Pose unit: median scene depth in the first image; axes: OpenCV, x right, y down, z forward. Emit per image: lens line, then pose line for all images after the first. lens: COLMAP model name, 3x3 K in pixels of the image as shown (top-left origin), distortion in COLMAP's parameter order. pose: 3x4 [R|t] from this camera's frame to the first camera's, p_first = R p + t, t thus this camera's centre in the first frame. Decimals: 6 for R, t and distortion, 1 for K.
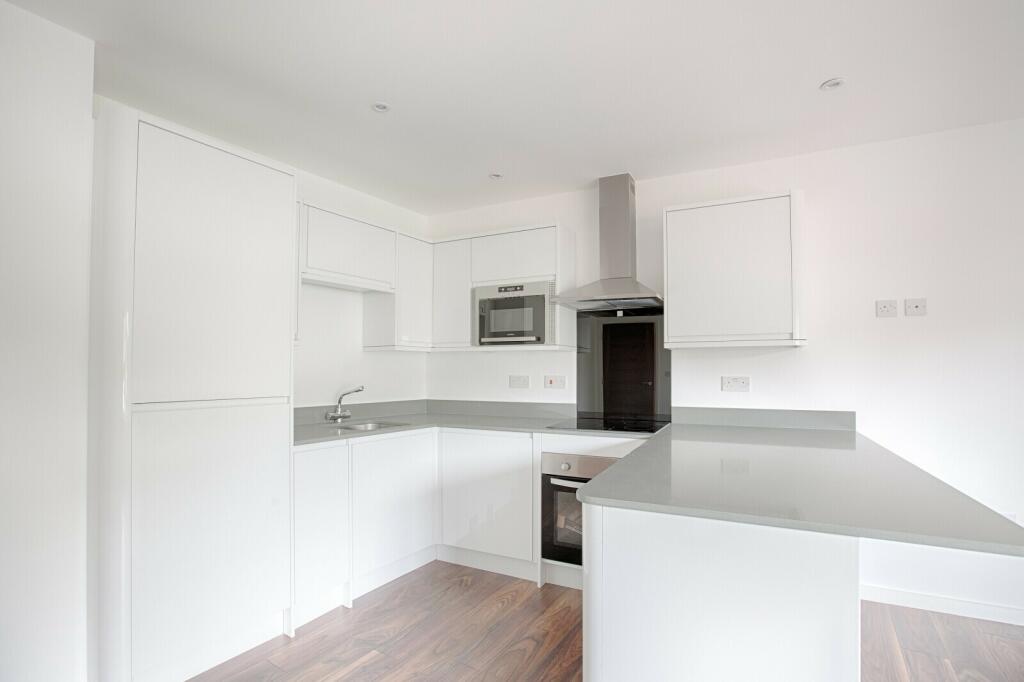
lens RADIAL K [[462.2, 0, 512.5], [0, 462.2, 372.1], [0, 0, 1]] dist [-0.059628, -0.000003]
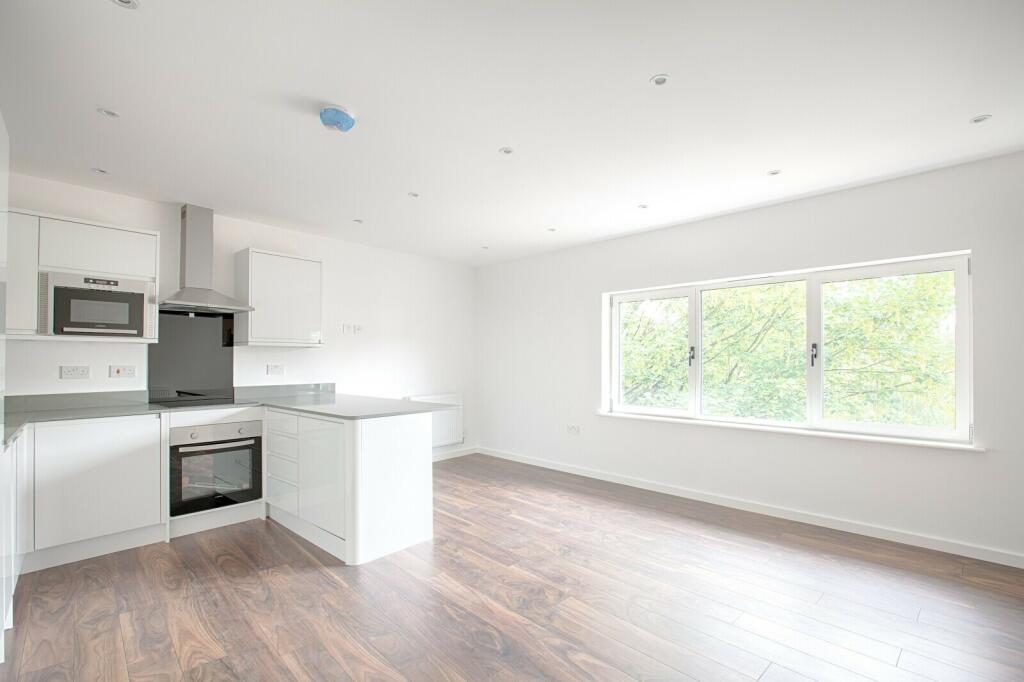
lens RADIAL K [[479.8, 0, 512.7], [0, 479.8, 359.5], [0, 0, 1]] dist [-0.000100, -0.000034]
pose [[0.232981, -0.000318, 0.972481, -0.842767], [-0.002188, 0.999997, 0.000851, -0.009389], [-0.972479, -0.002326, 0.232979, -0.148688]]
